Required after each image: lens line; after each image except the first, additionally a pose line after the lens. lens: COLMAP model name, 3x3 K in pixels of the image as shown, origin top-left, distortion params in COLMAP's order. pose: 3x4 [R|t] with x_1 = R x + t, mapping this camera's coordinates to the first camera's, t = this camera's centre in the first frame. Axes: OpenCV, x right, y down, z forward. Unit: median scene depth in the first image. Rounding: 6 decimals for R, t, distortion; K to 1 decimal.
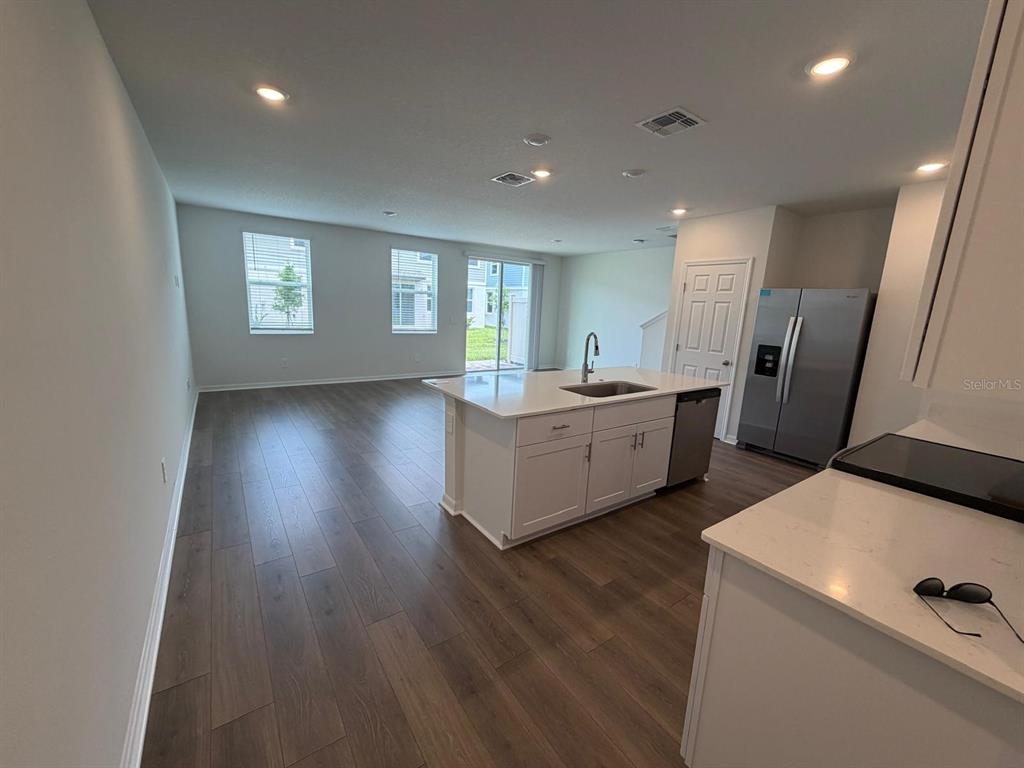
lens RADIAL K [[410.7, 0, 509.5], [0, 410.7, 383.3], [0, 0, 1]] dist [-0.000765, 0.000598]
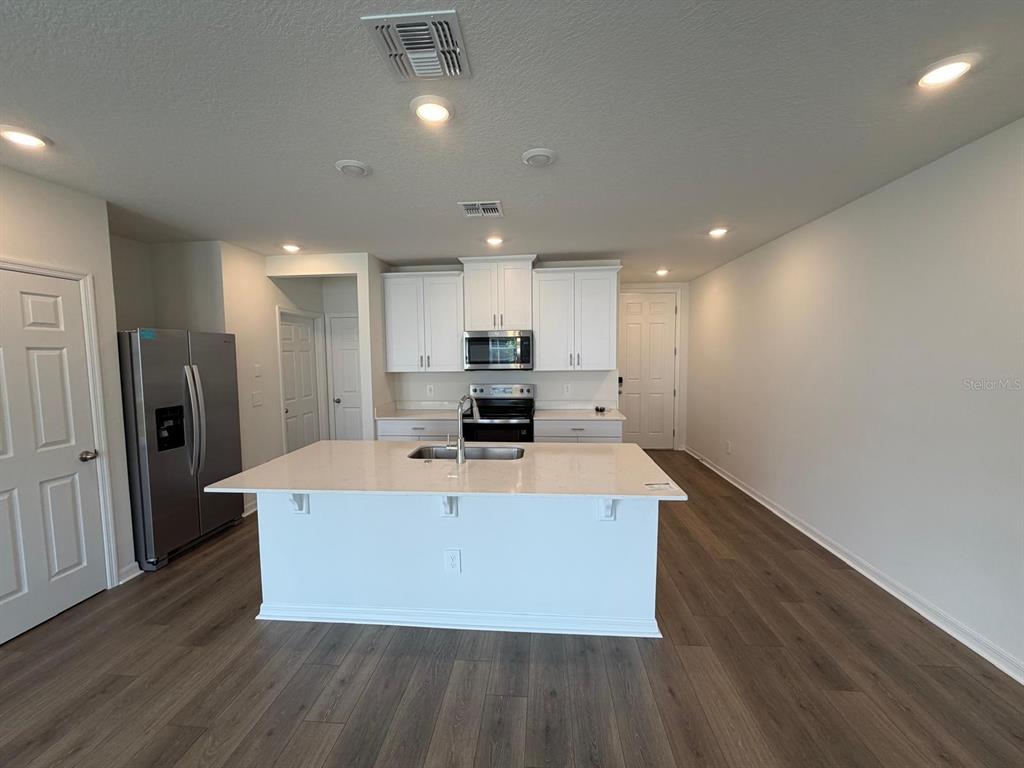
lens RADIAL K [[410.7, 0, 509.5], [0, 410.7, 383.3], [0, 0, 1]] dist [-0.000765, 0.000598]
pose [[-0.767003, -0.083322, 0.636211, -0.159427], [0.098052, 0.964667, 0.244548, -0.142762], [-0.634108, 0.249951, -0.731732, 0.650425]]
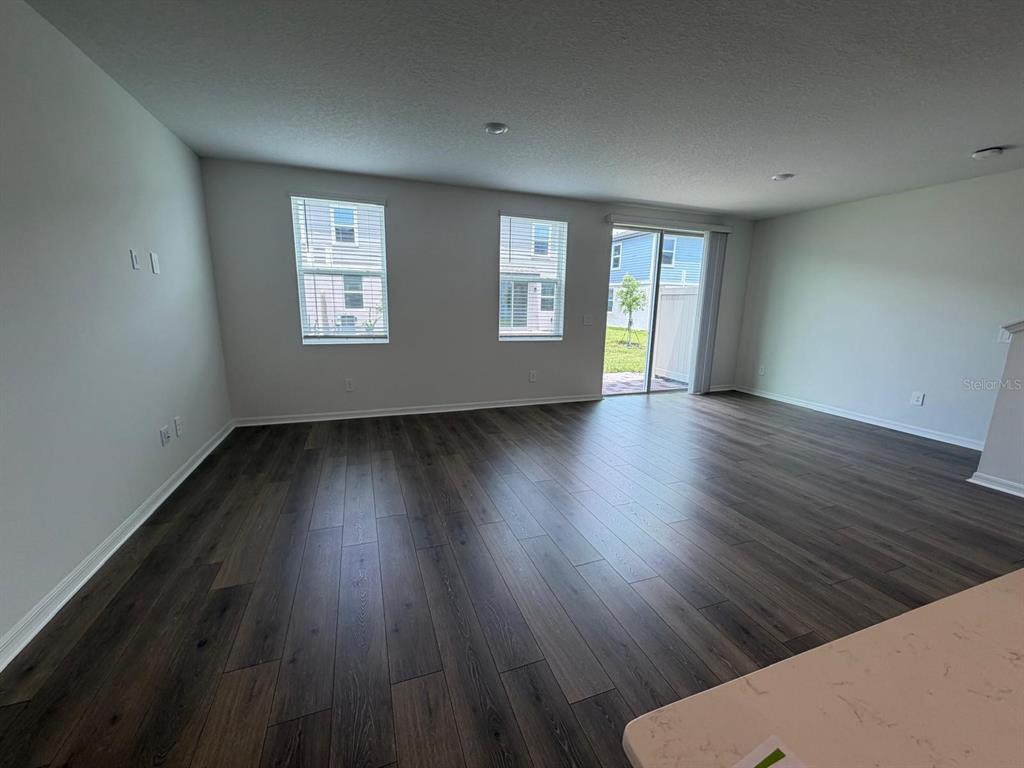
lens RADIAL K [[410.7, 0, 509.5], [0, 410.7, 383.3], [0, 0, 1]] dist [-0.000765, 0.000598]
pose [[0.965311, 0.023980, -0.259999, -0.090014], [-0.024466, 0.999700, 0.001366, -0.053600], [0.259953, 0.005042, 0.965608, 0.349154]]
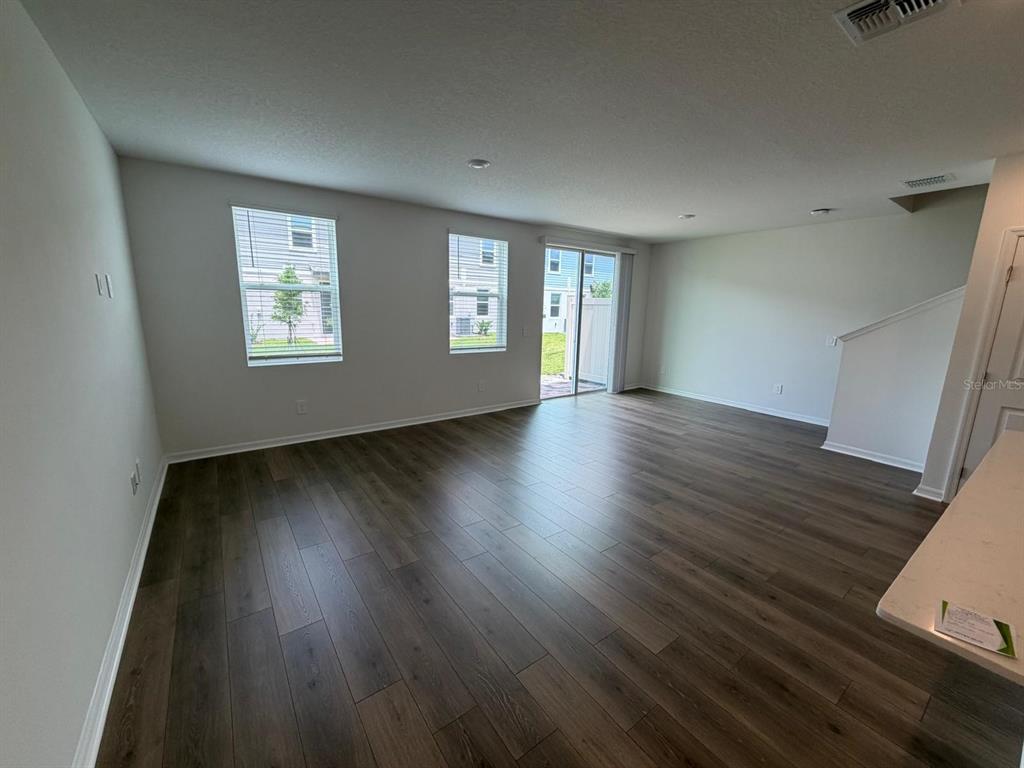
lens RADIAL K [[410.7, 0, 509.5], [0, 410.7, 383.3], [0, 0, 1]] dist [-0.000765, 0.000598]
pose [[0.999581, -0.027723, 0.008372, -0.192089], [0.027729, 0.999615, -0.000532, -0.069146], [-0.008354, 0.000764, 0.999965, 0.297568]]
